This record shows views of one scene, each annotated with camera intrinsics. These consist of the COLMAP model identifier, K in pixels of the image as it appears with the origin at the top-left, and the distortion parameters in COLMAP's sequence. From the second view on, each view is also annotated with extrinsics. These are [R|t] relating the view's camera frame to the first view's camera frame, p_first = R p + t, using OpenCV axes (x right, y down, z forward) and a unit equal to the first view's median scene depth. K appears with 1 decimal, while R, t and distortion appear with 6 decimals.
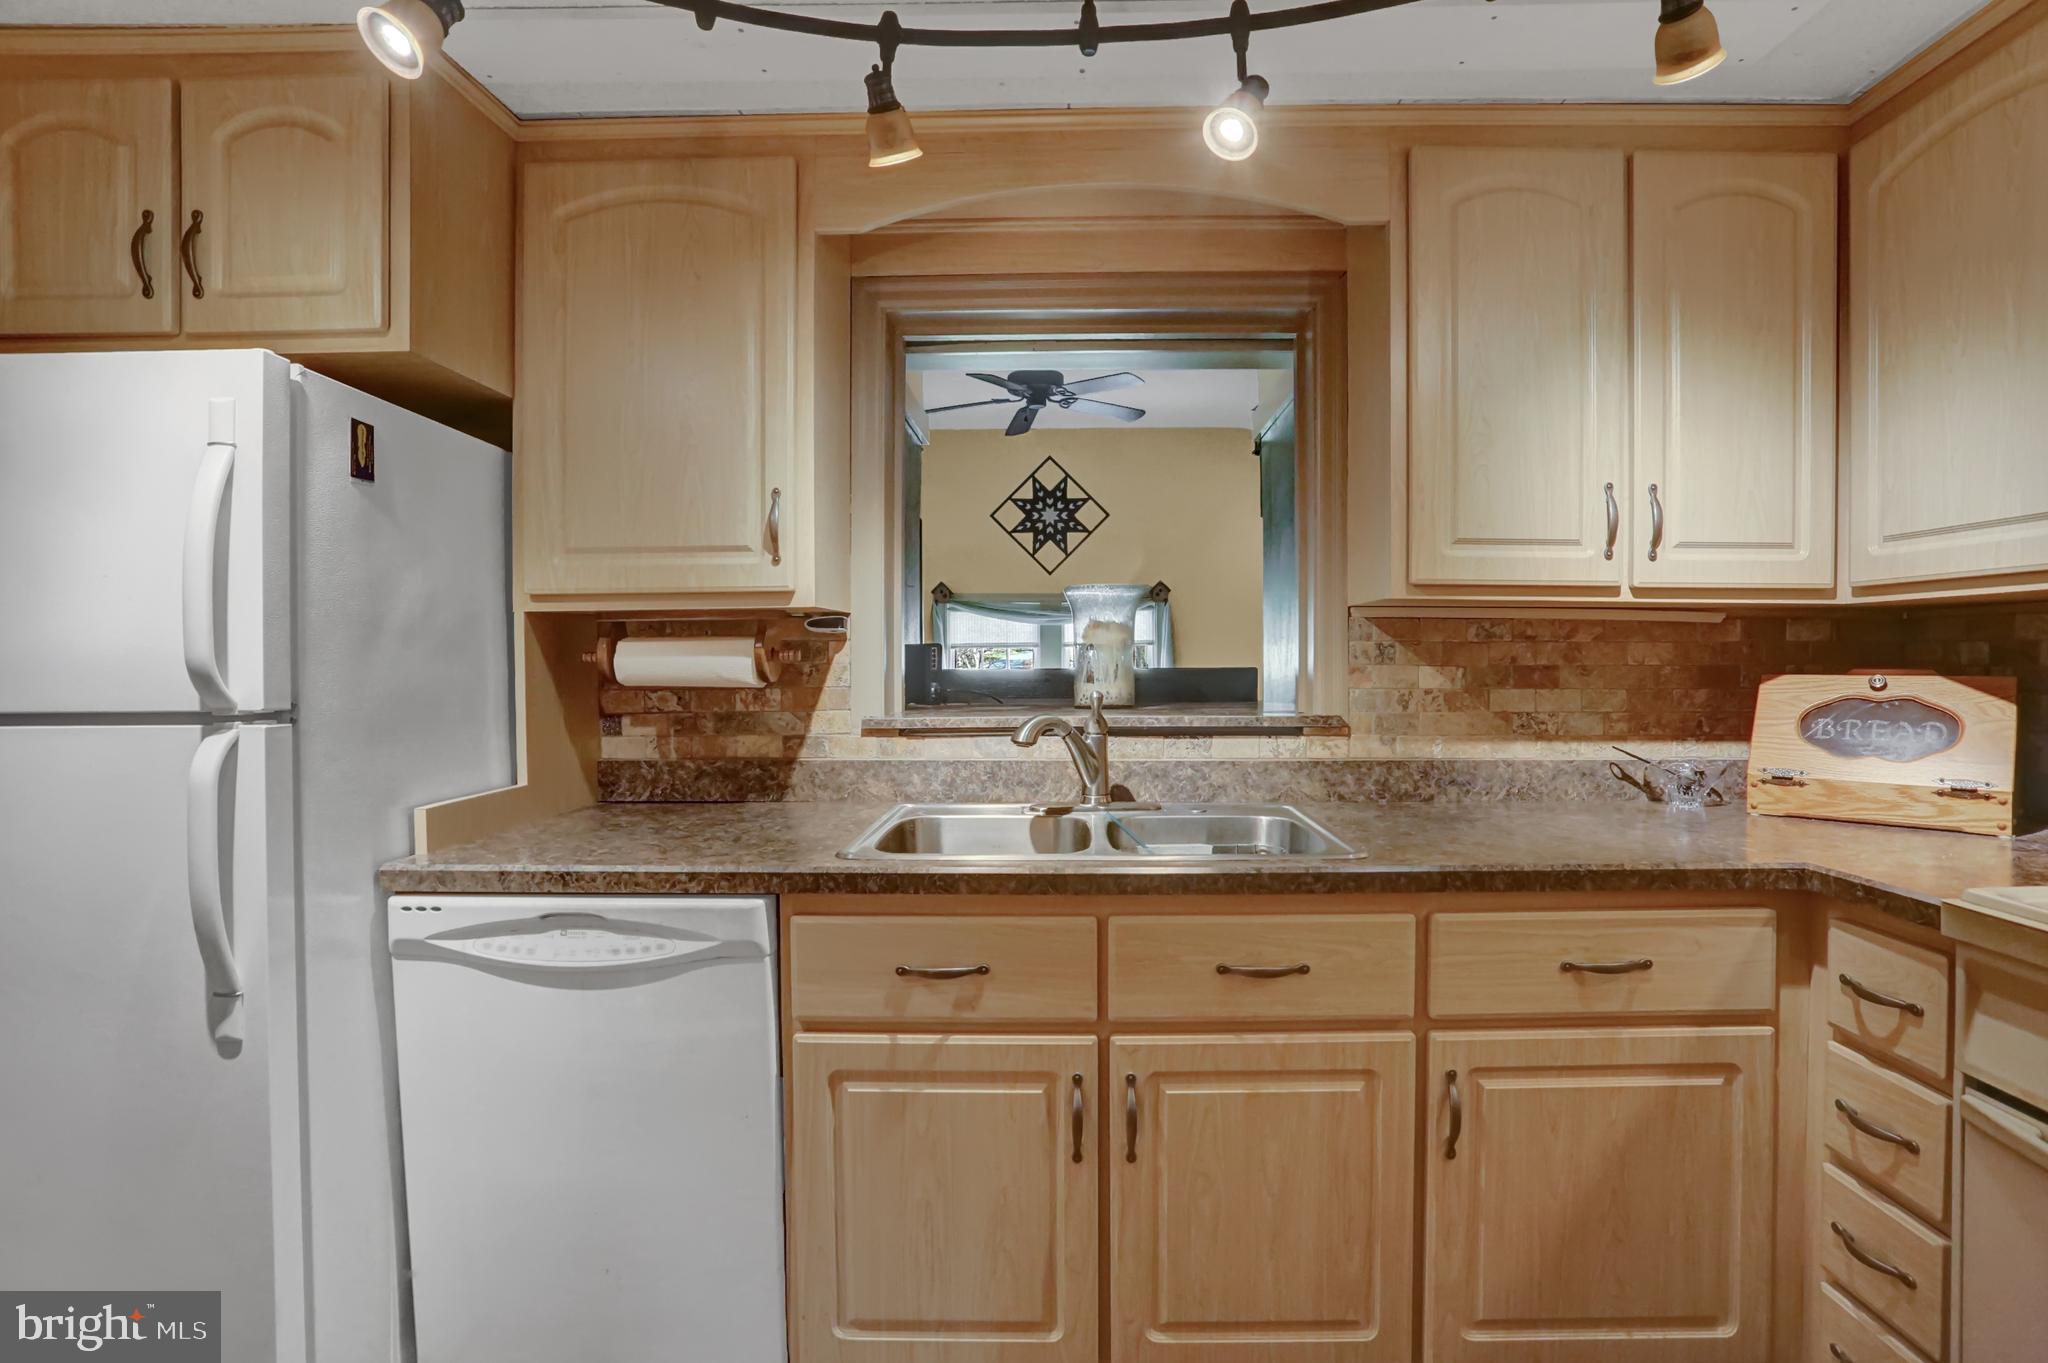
lens RADIAL K [[986.9, 0, 1046.8], [0, 986.9, 675.4], [0, 0, 1]] dist [-0.080827, 0.036431]
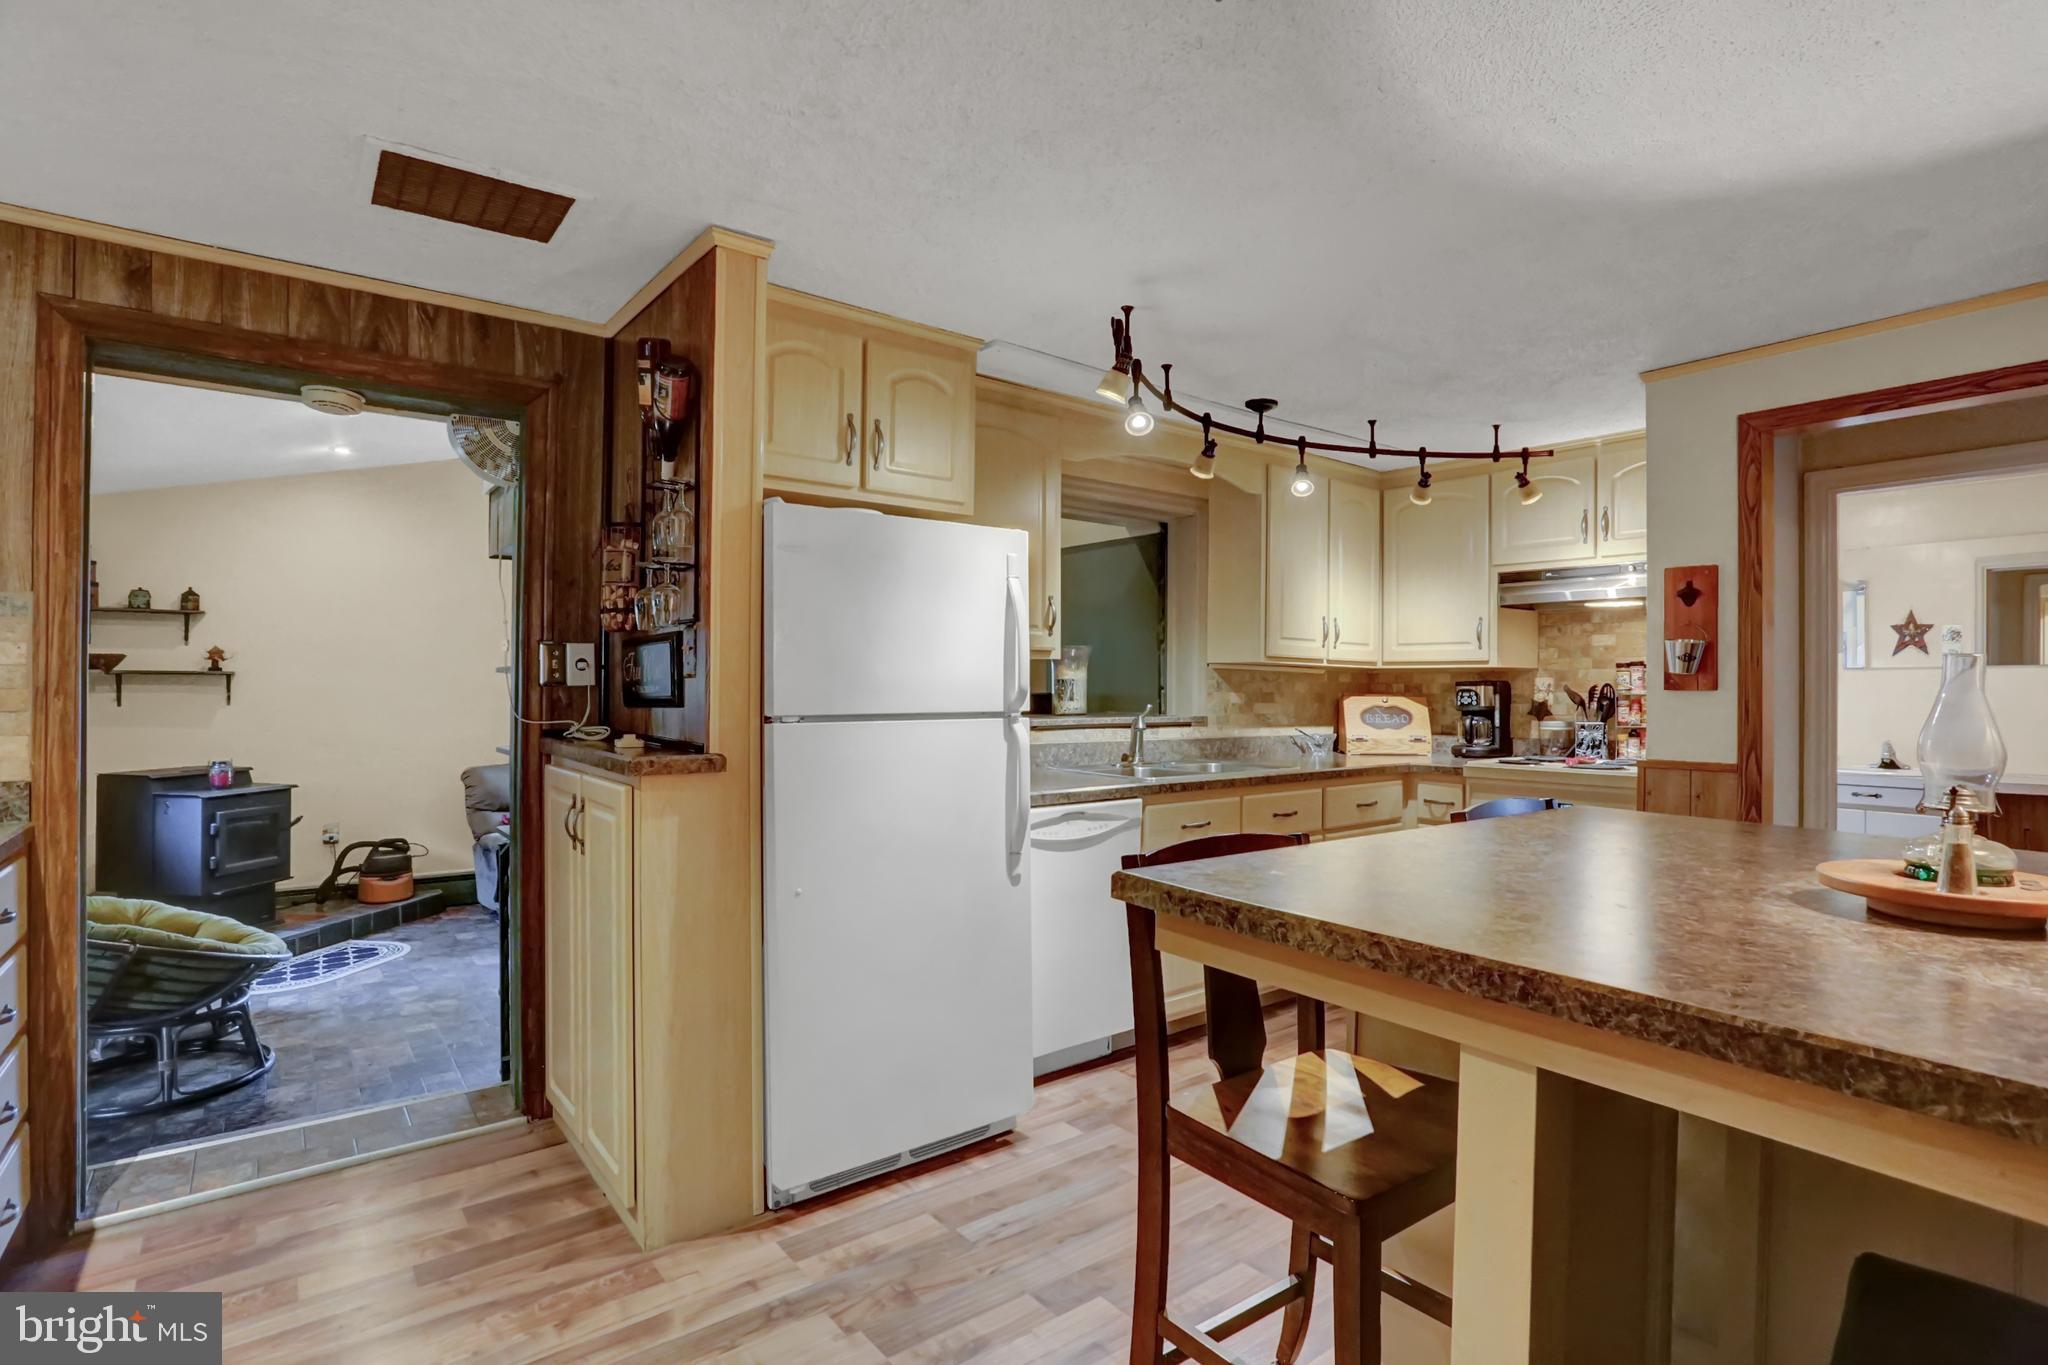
lens RADIAL K [[984.2, 0, 1024.0], [0, 984.2, 682.5], [0, 0, 1]] dist [-0.058438, 0.020785]
pose [[0.784362, 0.011051, 0.620205, -1.291776], [0.002047, 0.999790, -0.020404, 0.011488], [-0.620300, 0.017273, 0.784174, -0.383211]]
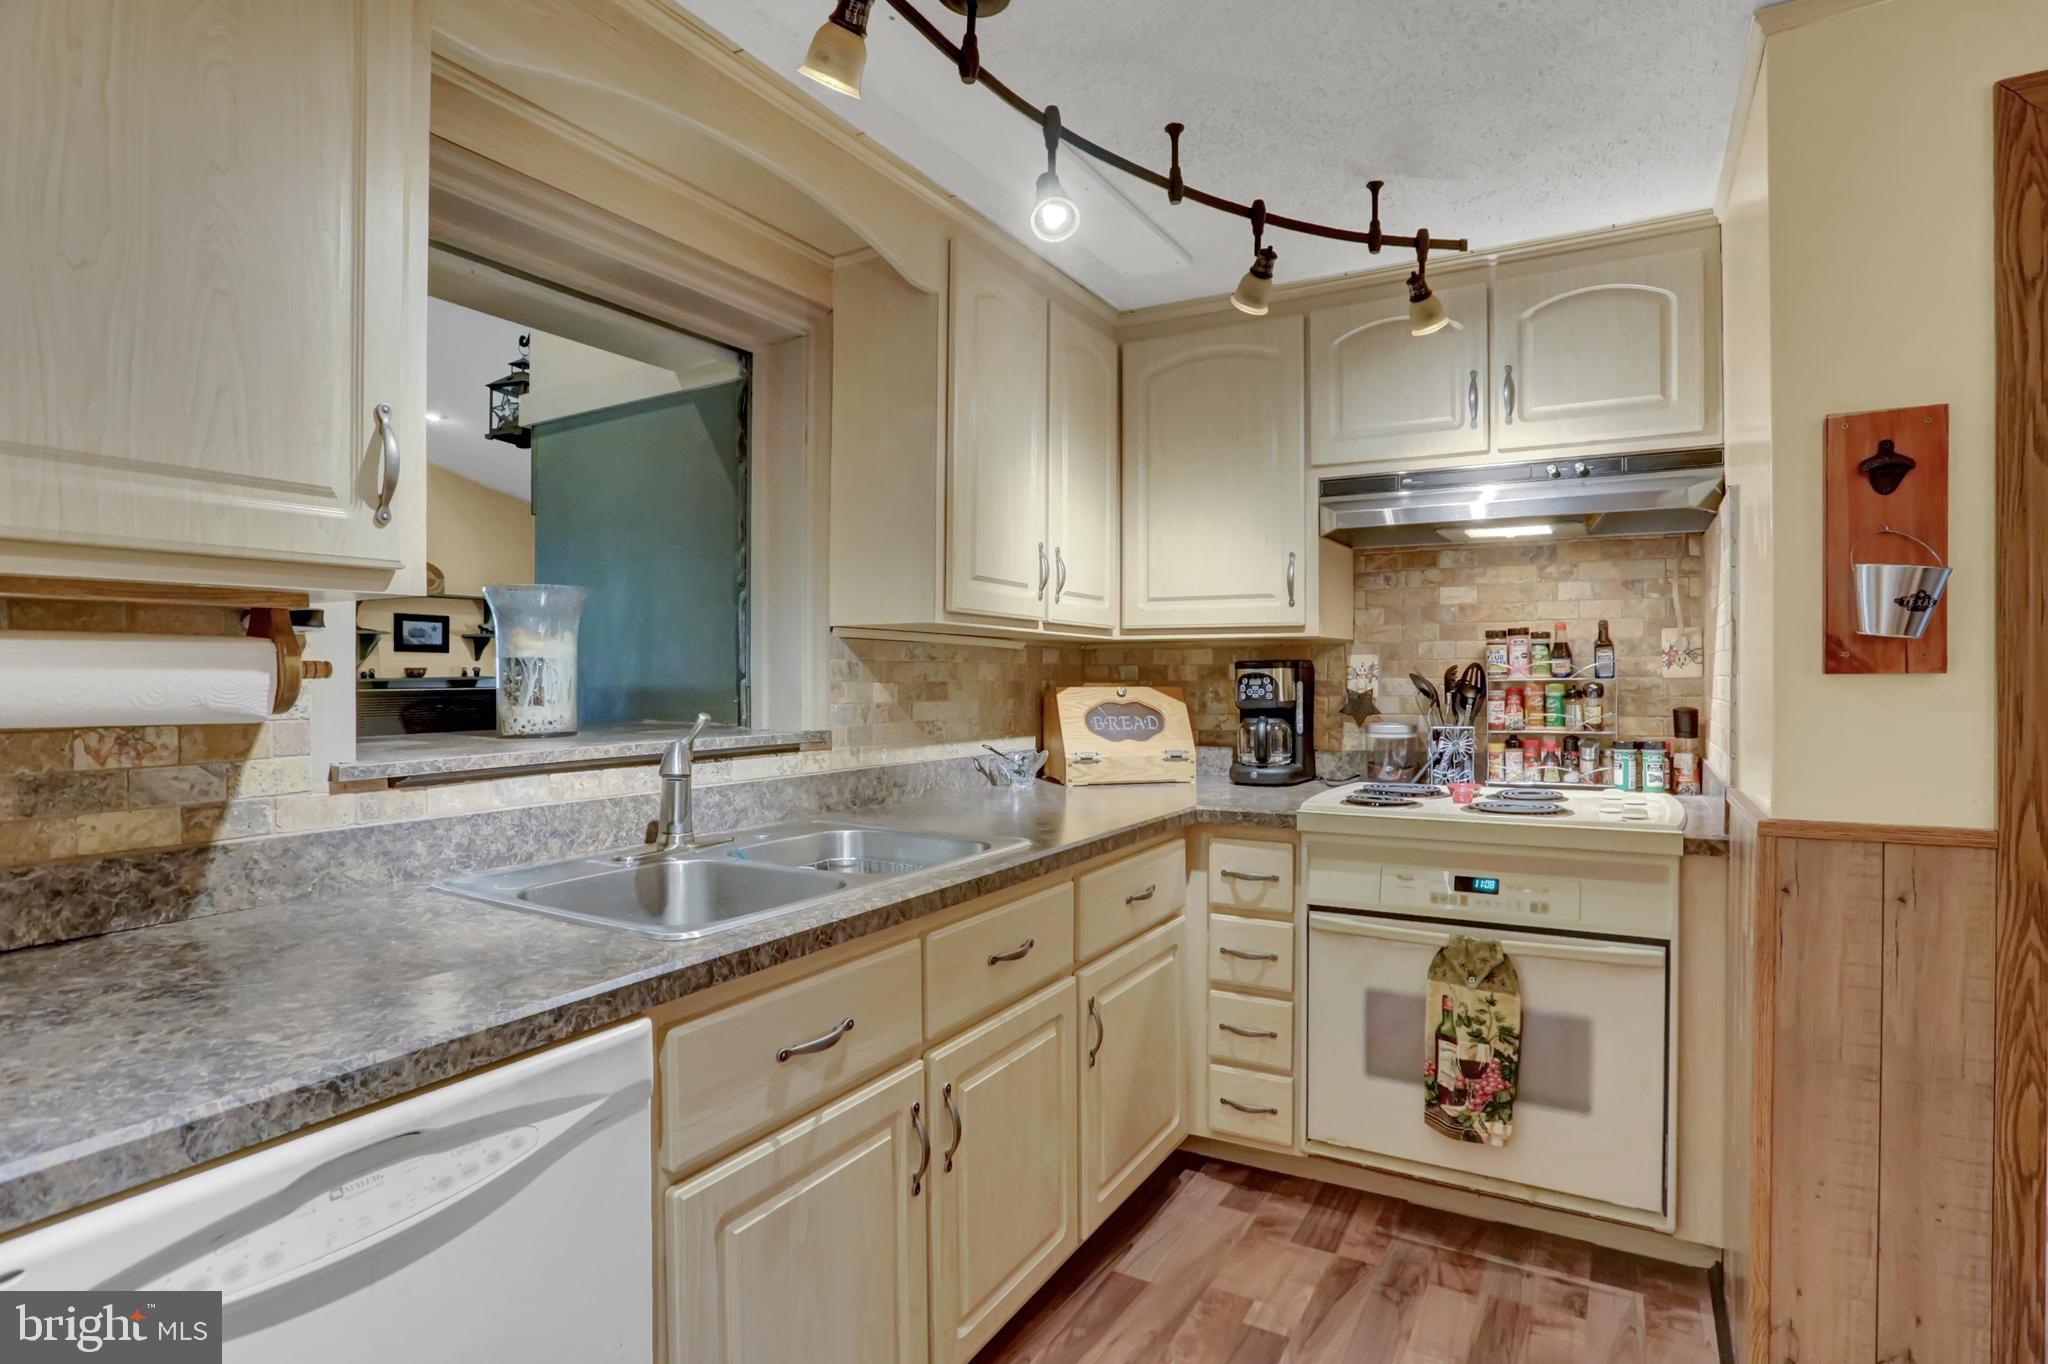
lens RADIAL K [[1016.6, 0, 1024.0], [0, 1016.6, 682.0], [0, 0, 1]] dist [-0.078877, 0.037827]
pose [[0.492395, -0.003692, 0.870364, -0.547391], [0.014608, 0.999885, -0.004023, -0.003215], [-0.870249, 0.014695, 0.492393, 0.285881]]
